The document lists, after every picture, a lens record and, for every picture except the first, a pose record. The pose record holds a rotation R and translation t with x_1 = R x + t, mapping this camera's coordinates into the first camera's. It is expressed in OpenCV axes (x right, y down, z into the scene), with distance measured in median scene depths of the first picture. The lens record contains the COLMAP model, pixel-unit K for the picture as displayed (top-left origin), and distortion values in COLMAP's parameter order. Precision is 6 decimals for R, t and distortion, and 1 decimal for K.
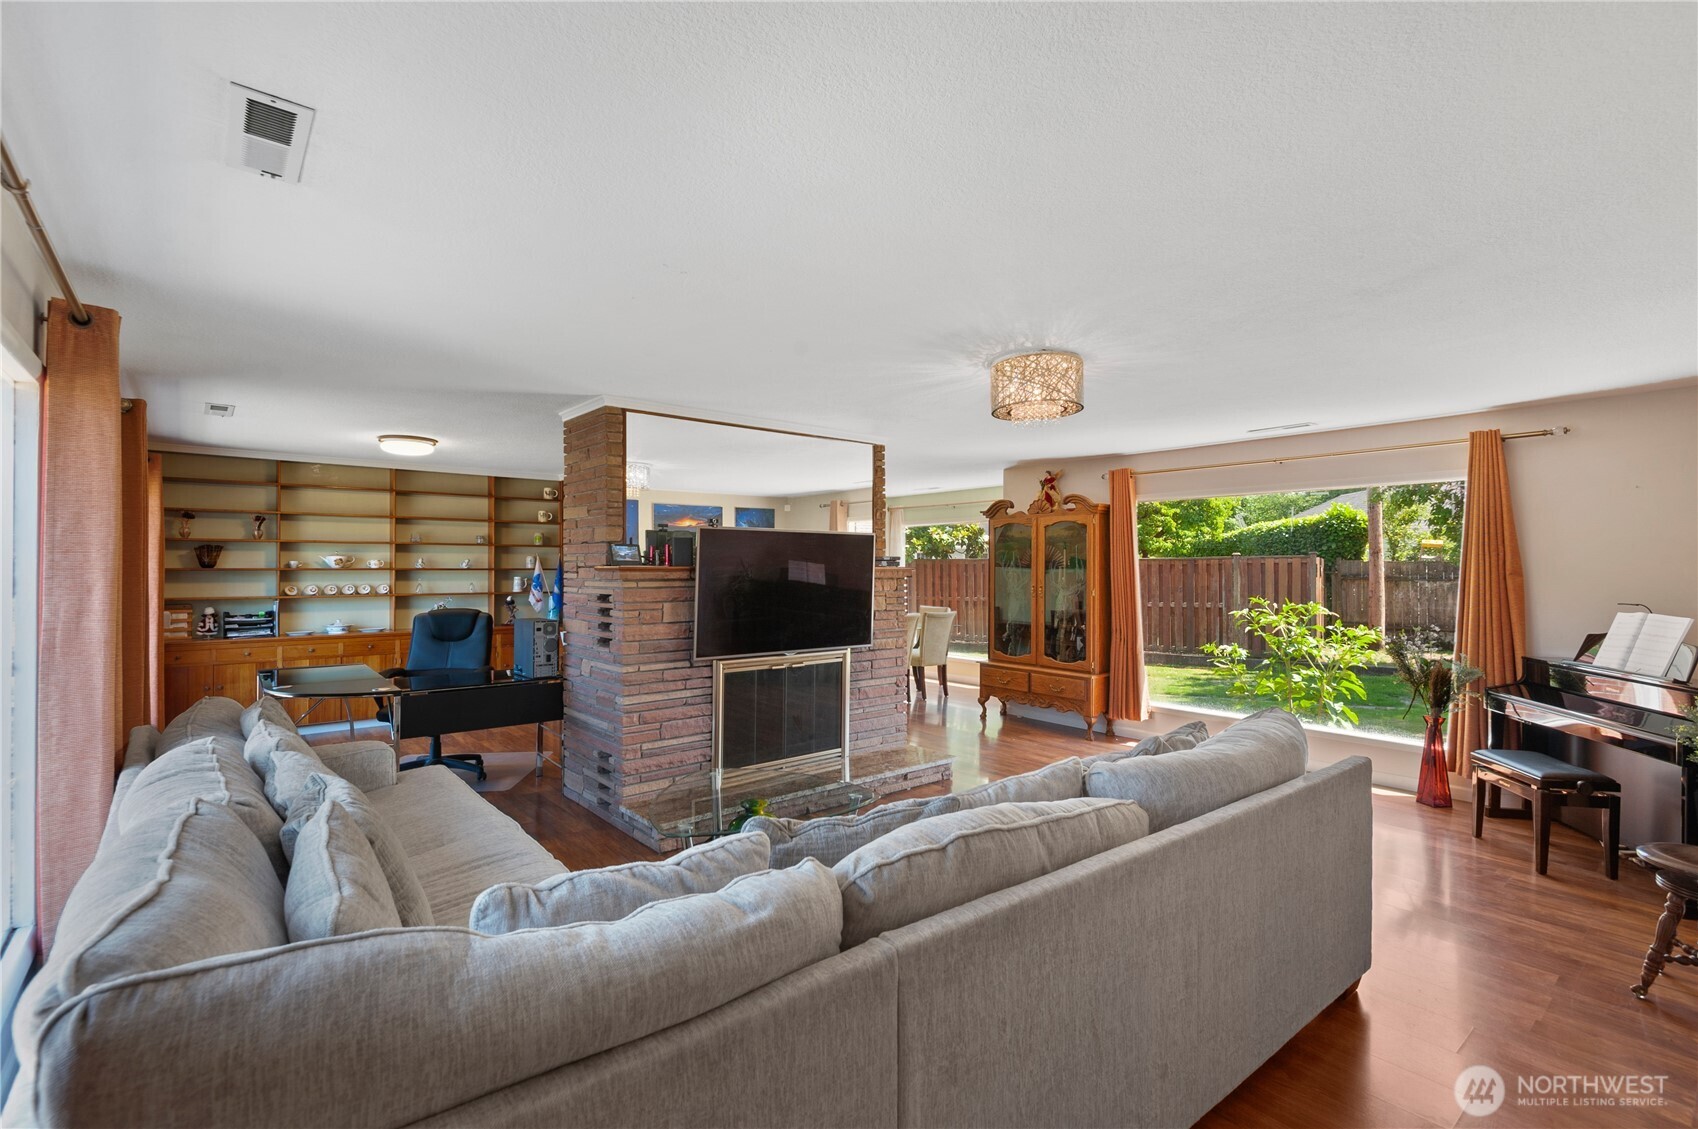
lens RADIAL K [[772.3, 0, 856.1], [0, 772.3, 565.3], [0, 0, 1]] dist [-0.000980, -0.000752]
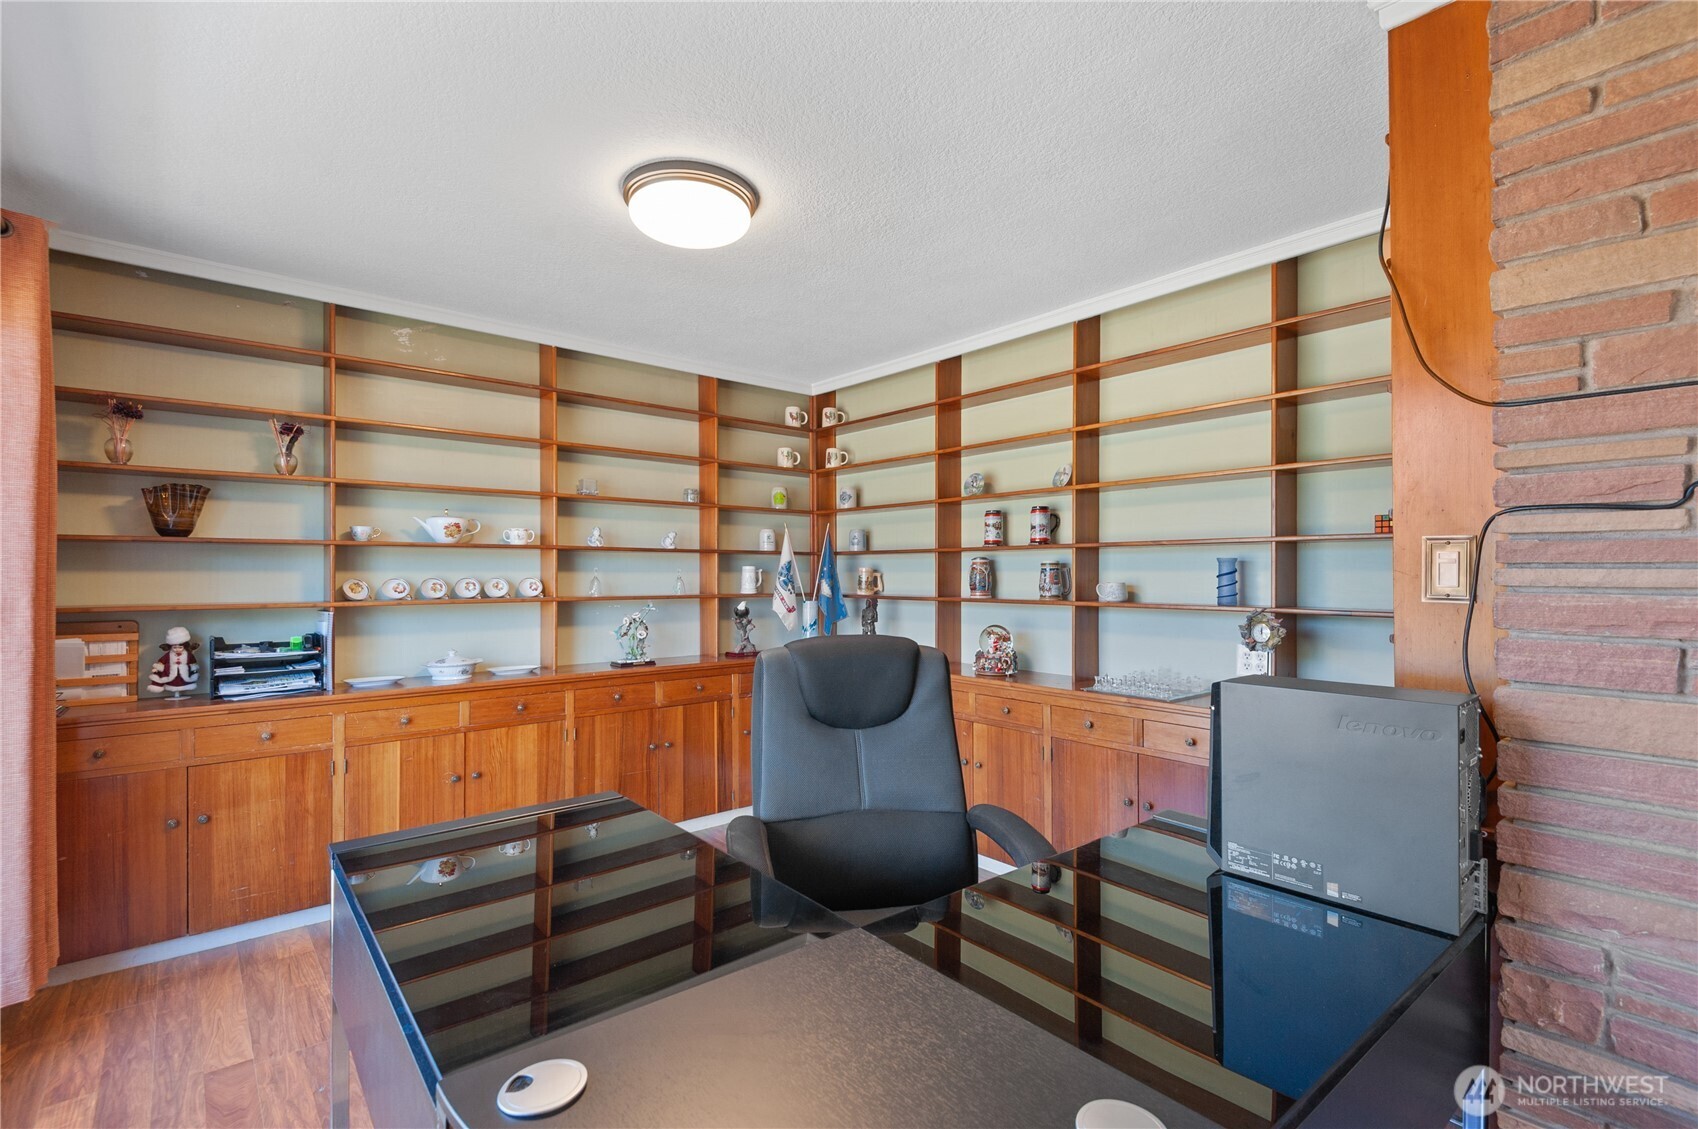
lens RADIAL K [[772.3, 0, 841.7], [0, 772.3, 570.9], [0, 0, 1]] dist [-0.000980, -0.000752]
pose [[0.999998, 0.000838, 0.001690, -0.442506], [-0.000843, 0.999995, 0.002892, 0.020102], [-0.001687, -0.002893, 0.999994, 0.537171]]
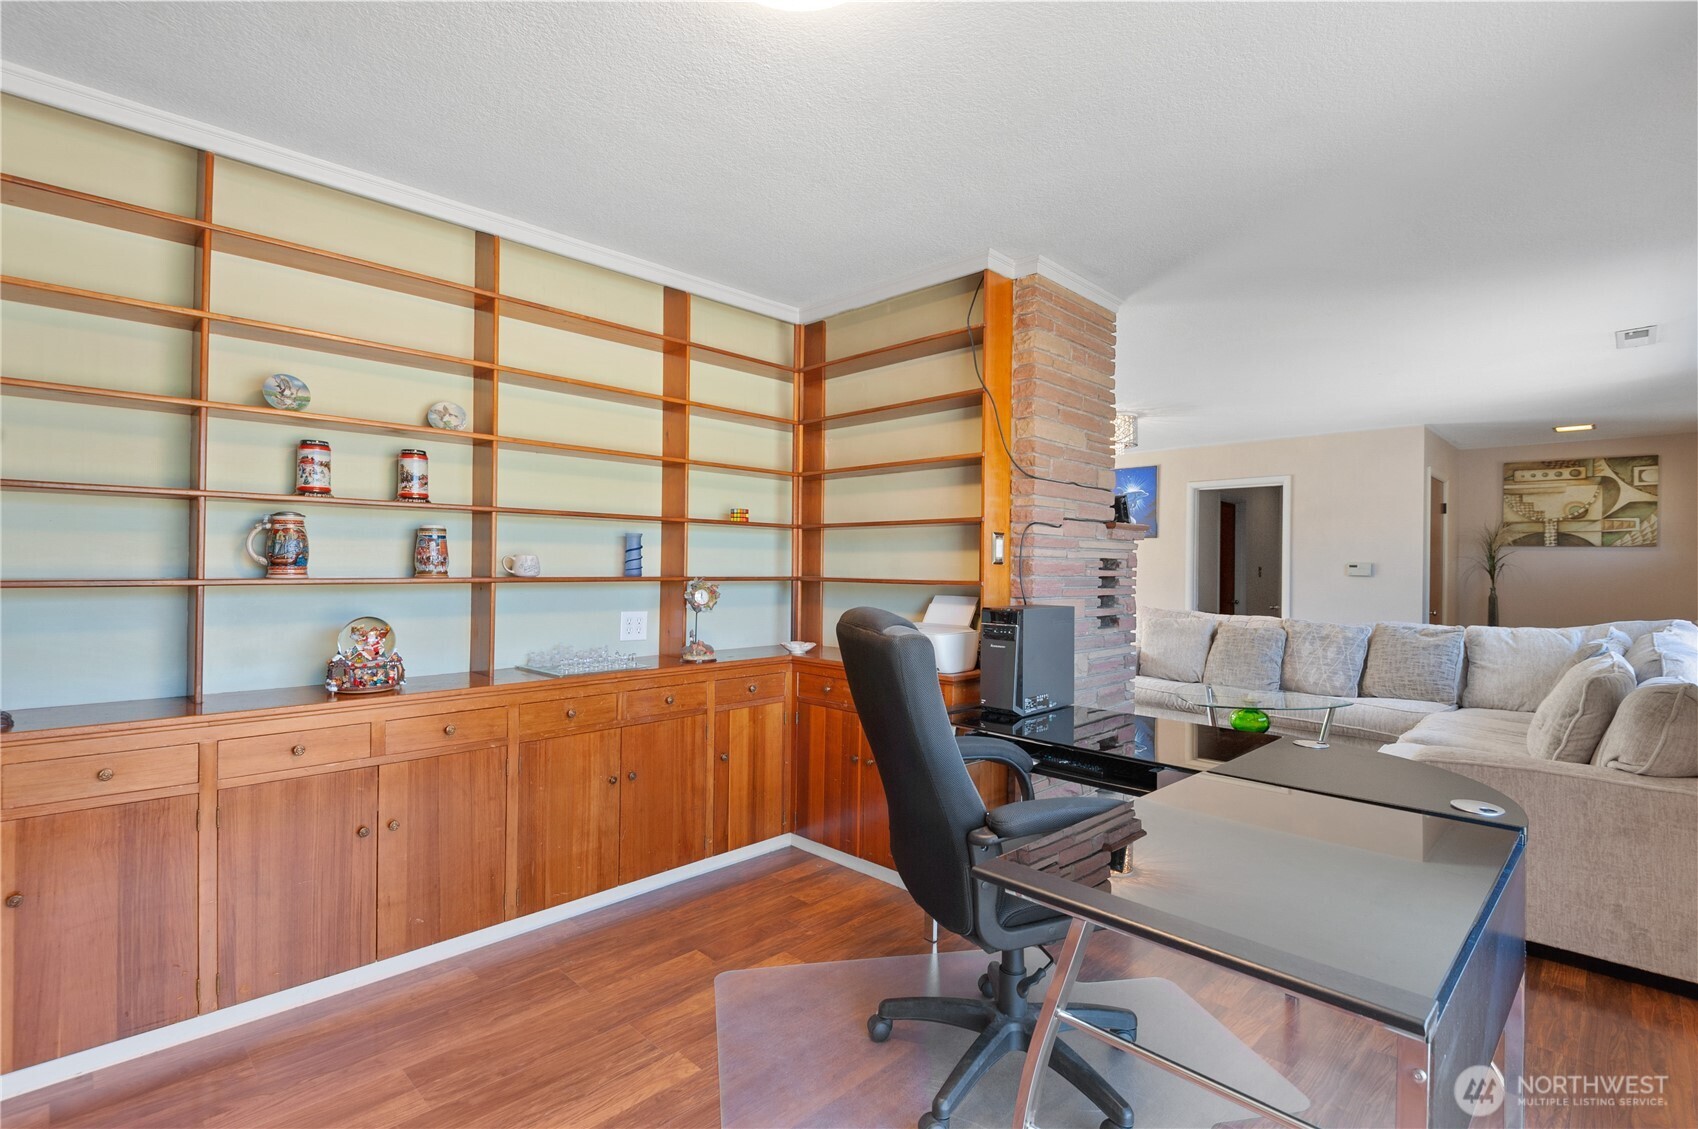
lens RADIAL K [[866.4, 0, 852.0], [0, 866.4, 556.6], [0, 0, 1]] dist [0.000344, -0.000032]
pose [[-0.120366, -0.003200, 0.992724, -0.635543], [-0.024663, 0.999696, 0.000232, 0.023134], [-0.992423, -0.024456, -0.120409, 0.752409]]
